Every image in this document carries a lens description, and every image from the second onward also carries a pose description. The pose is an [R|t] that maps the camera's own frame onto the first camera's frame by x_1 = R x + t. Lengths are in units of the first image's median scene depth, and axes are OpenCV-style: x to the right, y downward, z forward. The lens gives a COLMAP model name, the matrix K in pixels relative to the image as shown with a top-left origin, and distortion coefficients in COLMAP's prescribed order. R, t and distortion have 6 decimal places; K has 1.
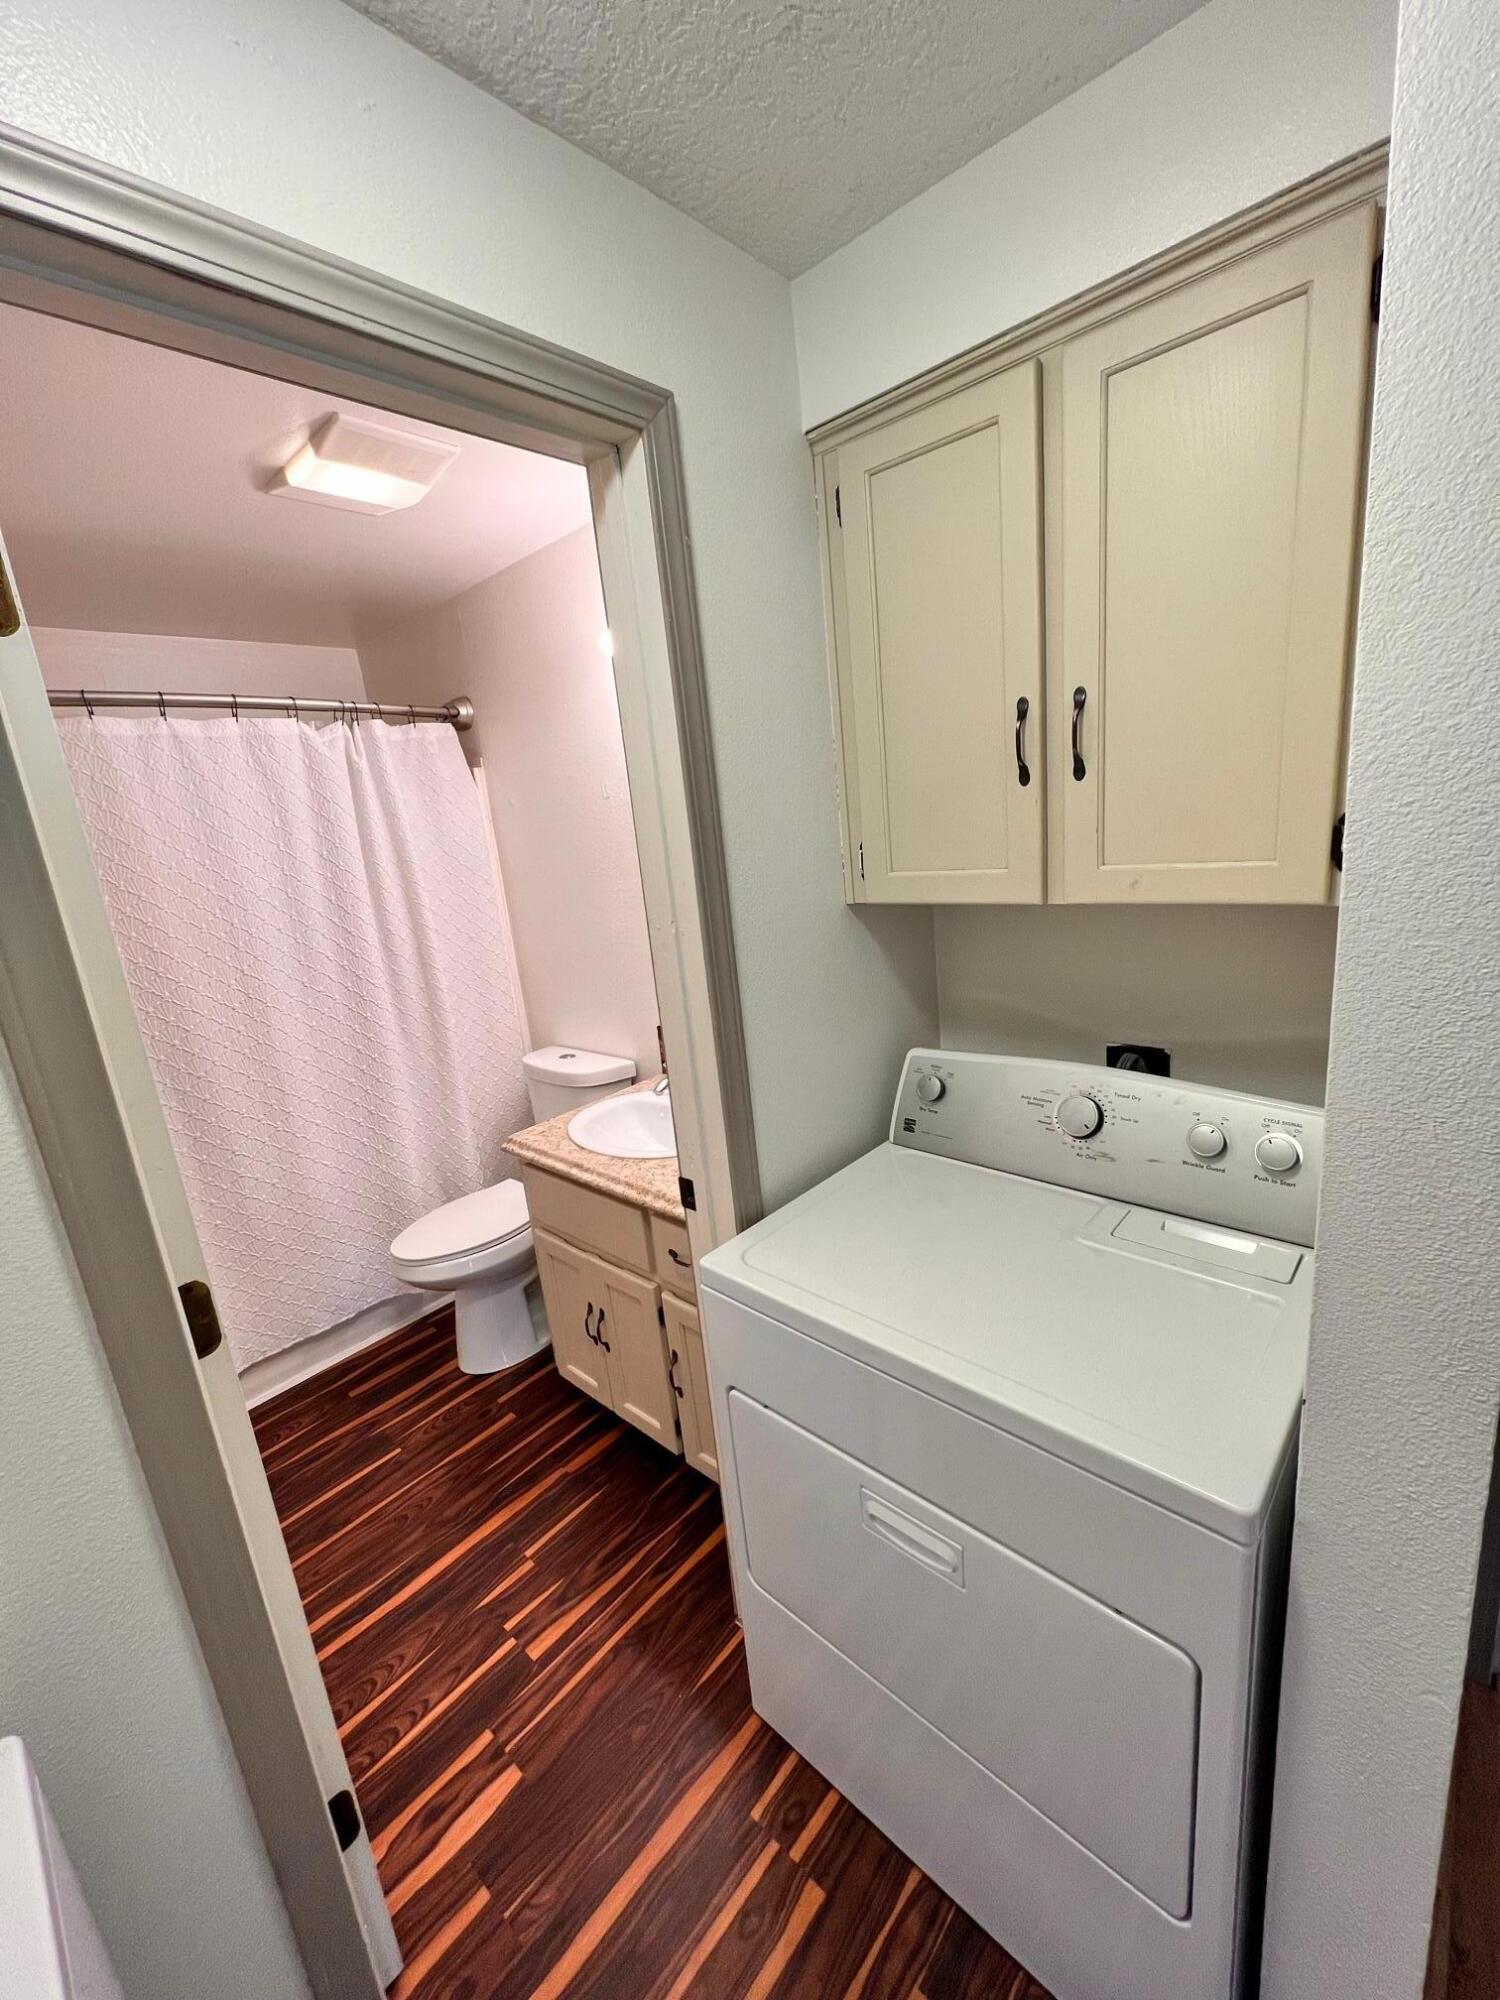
lens RADIAL K [[802.1, 0, 746.5], [0, 802.1, 997.2], [0, 0, 1]] dist [0.000845, 0.000210]
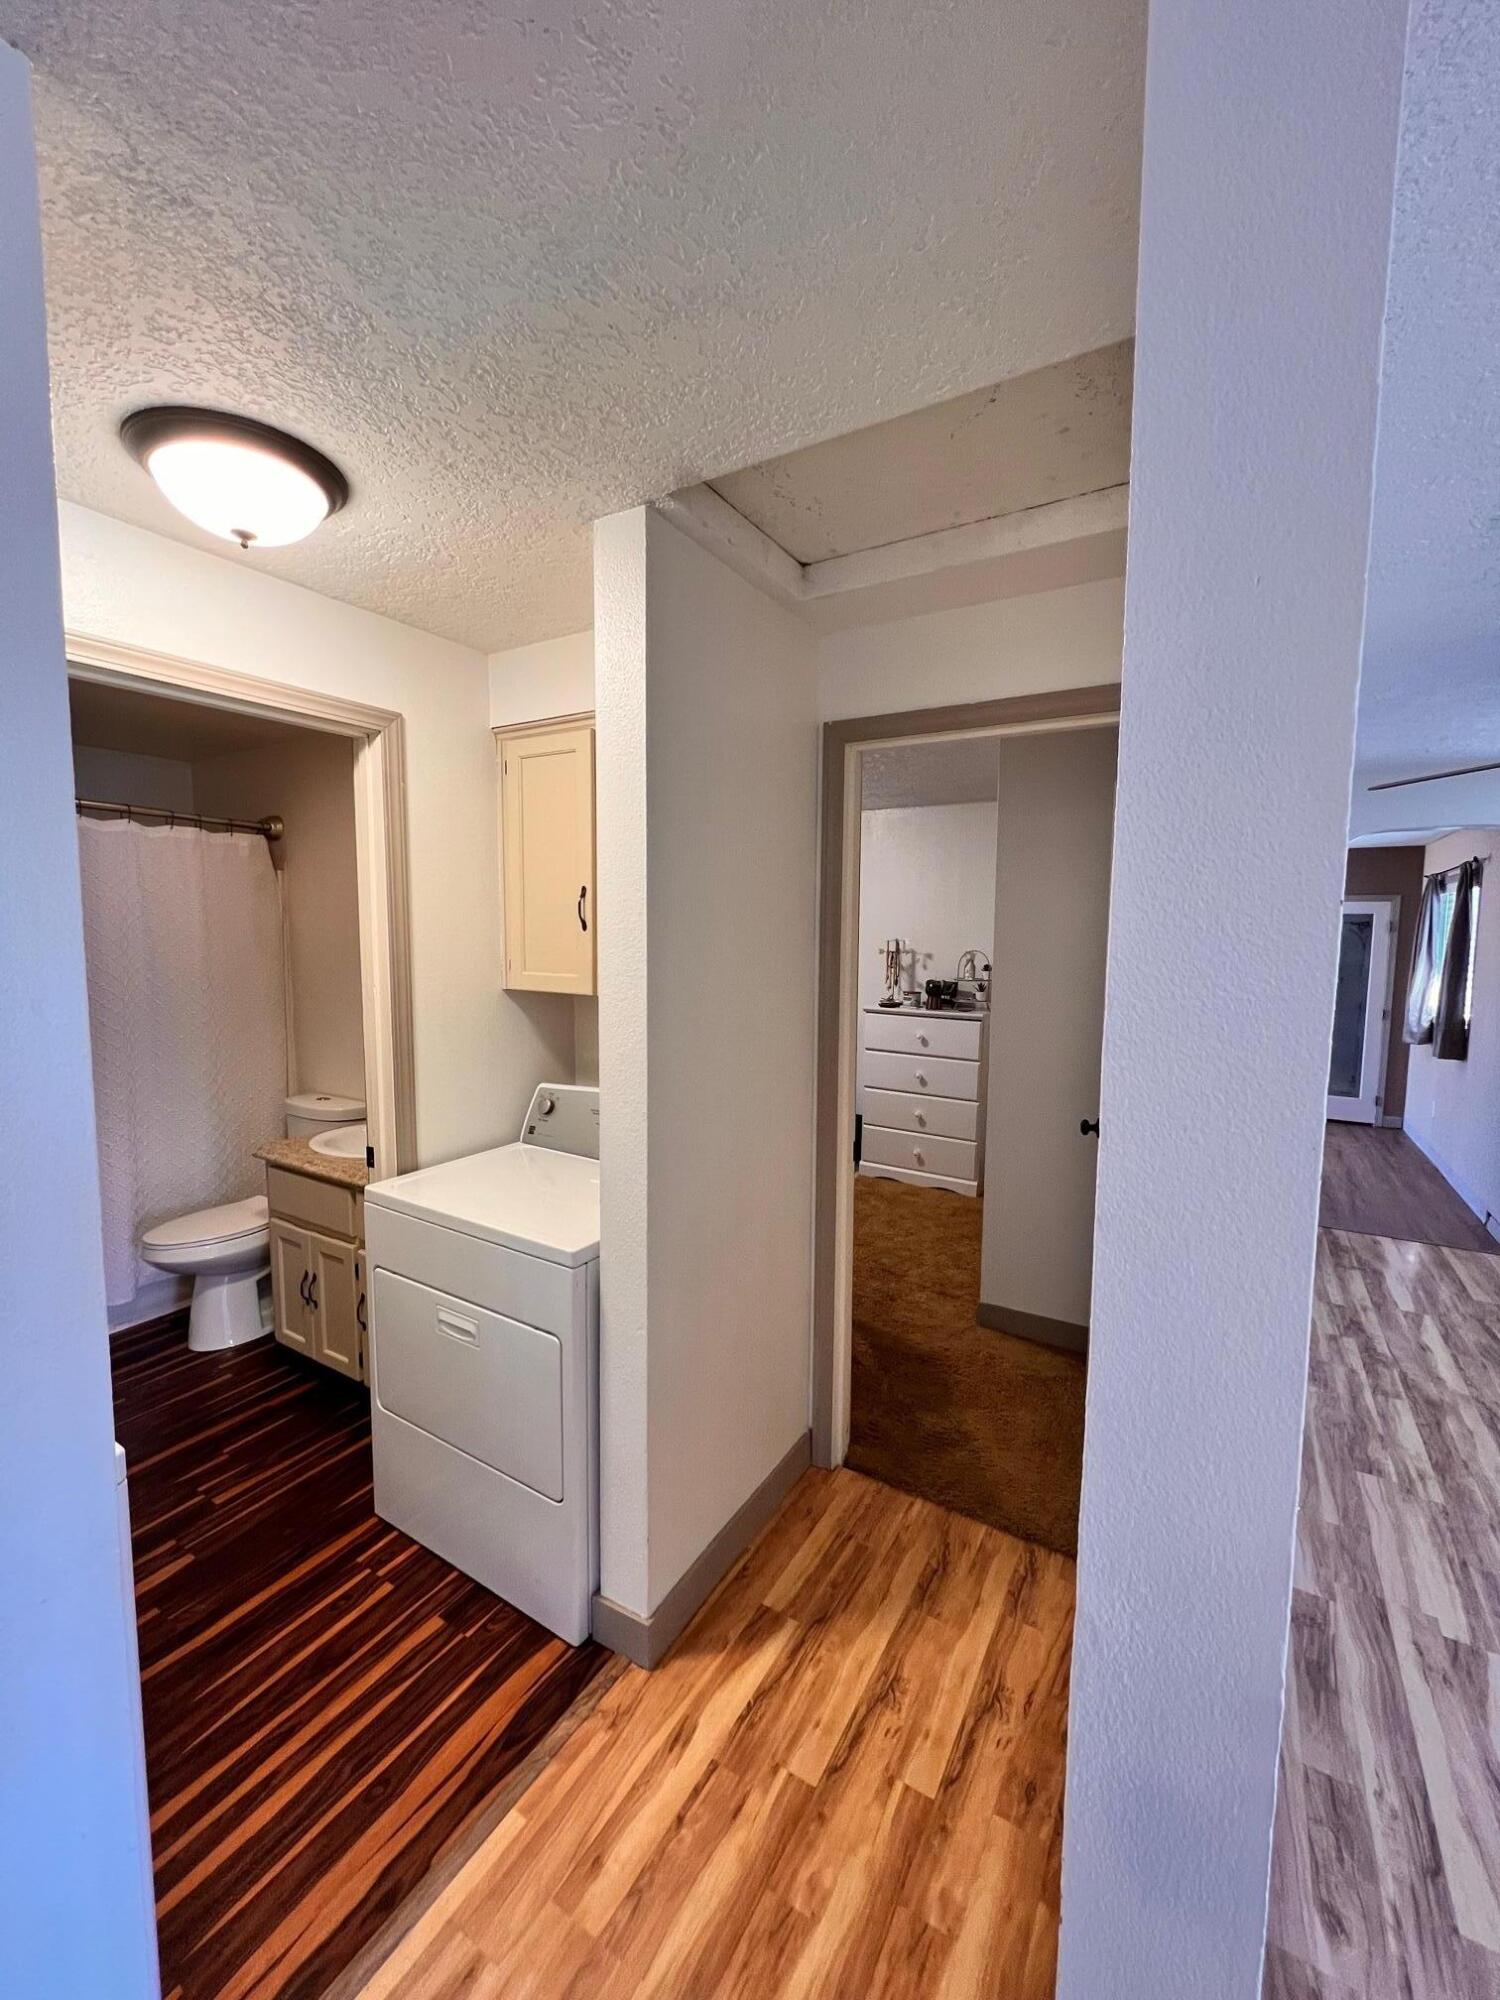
lens RADIAL K [[802.1, 0, 746.5], [0, 802.1, 997.2], [0, 0, 1]] dist [0.000845, 0.000210]
pose [[0.975791, 0.089673, 0.199474, 0.198343], [-0.059951, 0.986813, -0.150350, 0.080860], [-0.210326, 0.134751, 0.968300, -0.479330]]
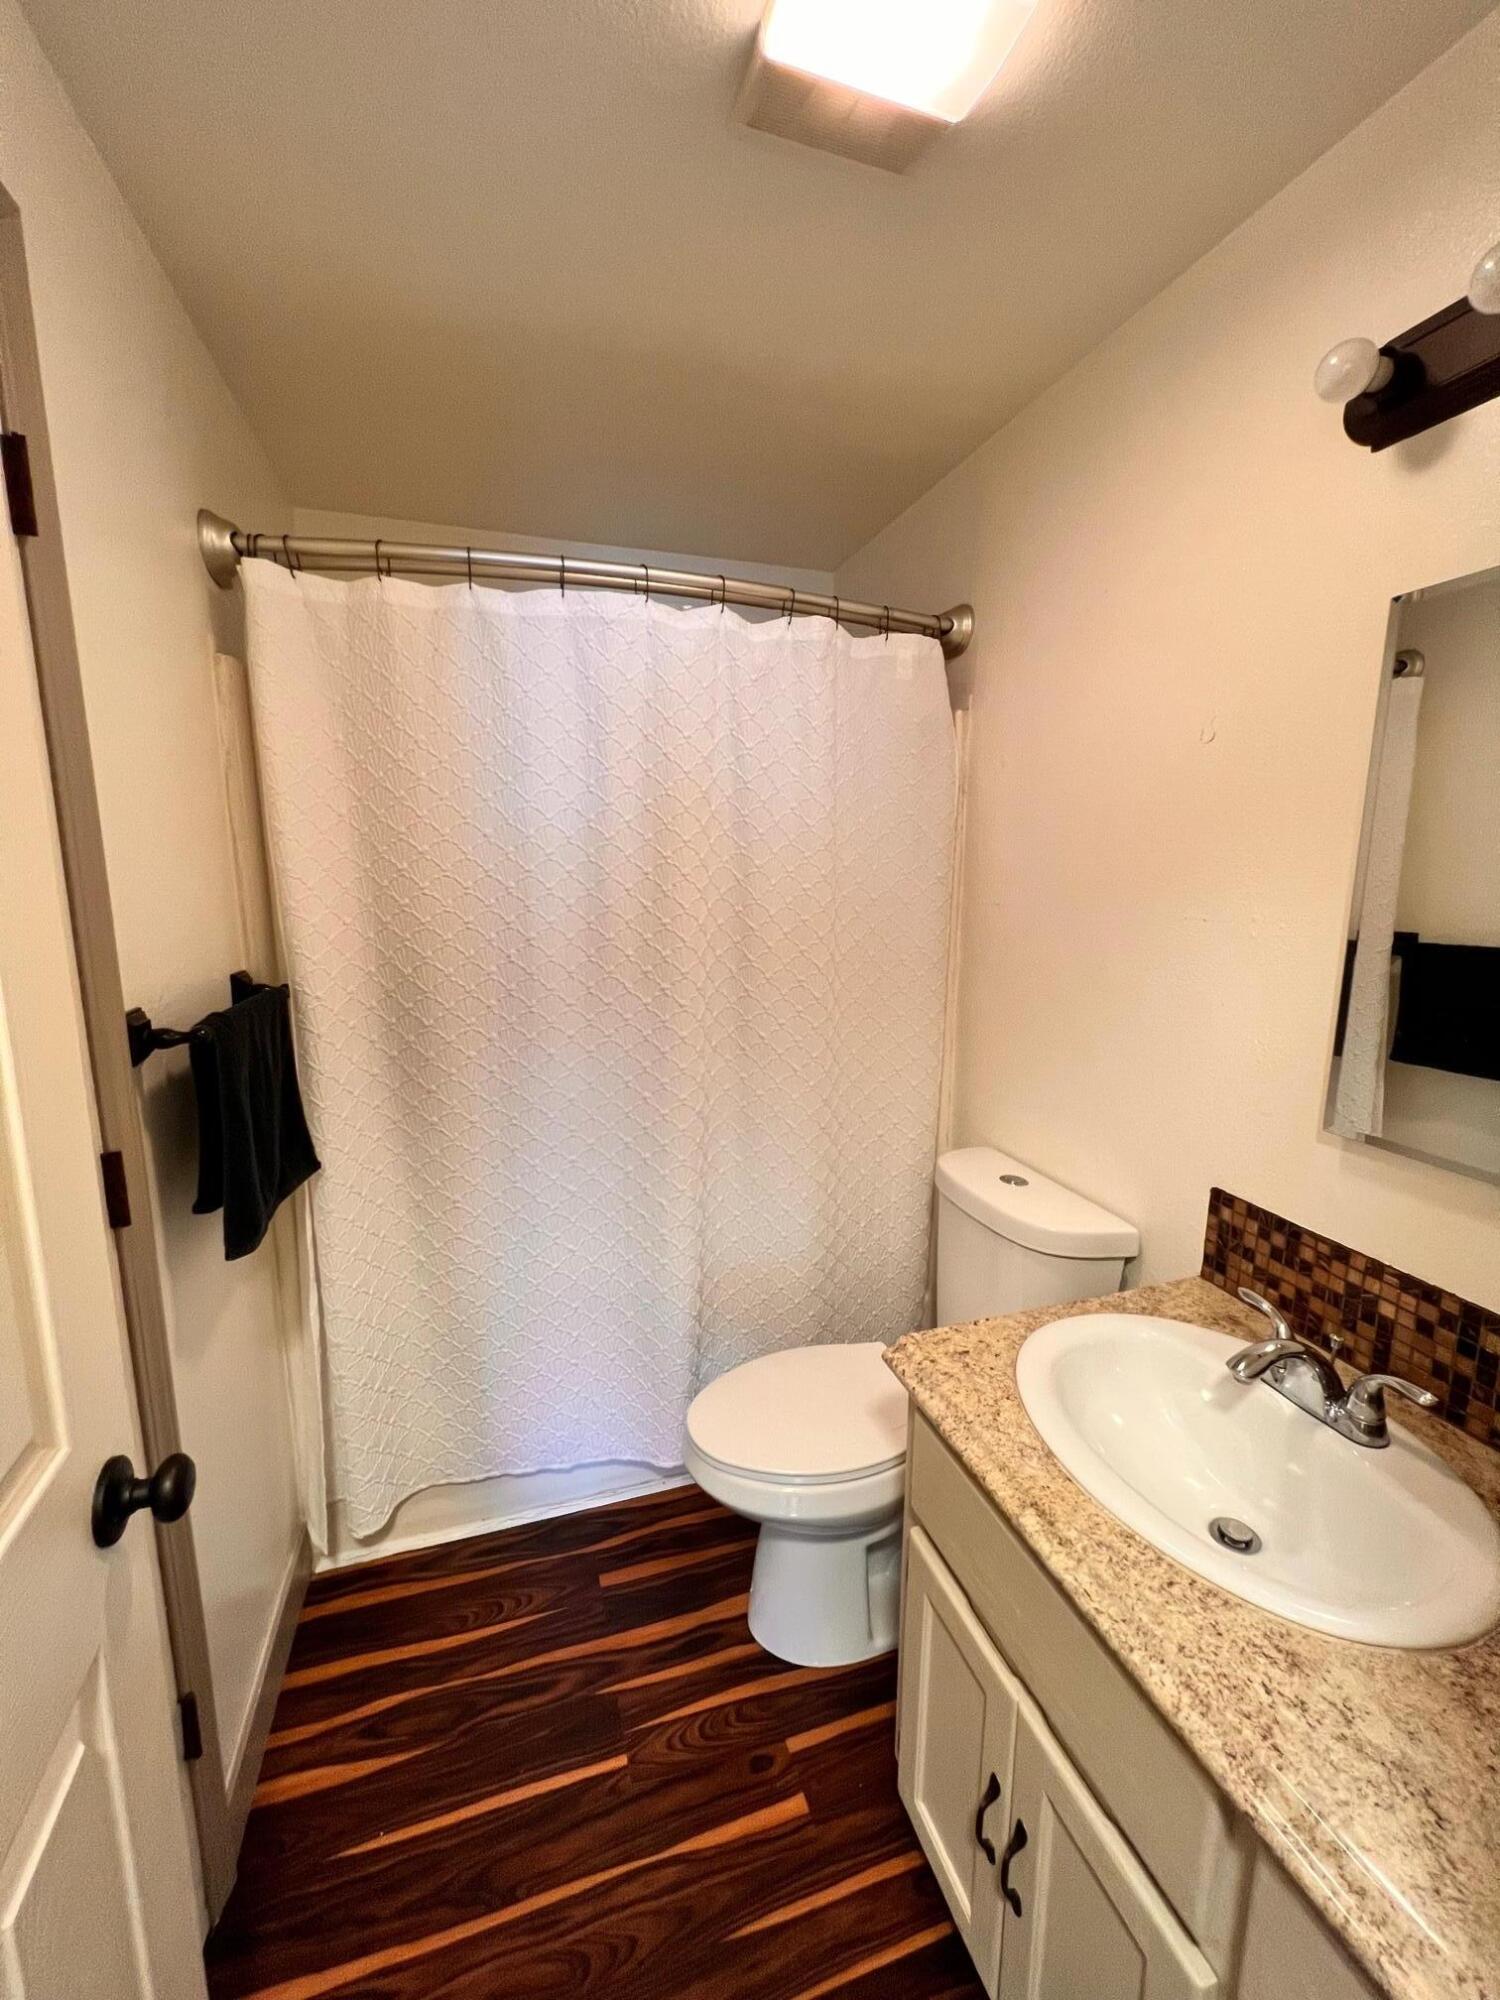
lens RADIAL K [[794.1, 0, 750.0], [0, 794.1, 1000.0], [0, 0, 1]] dist [-0.000936, 0.000491]
pose [[0.865012, 0.186375, -0.465852, -0.174467], [-0.202073, 0.979231, 0.016546, -0.035051], [0.459260, 0.079824, 0.884708, 0.456897]]
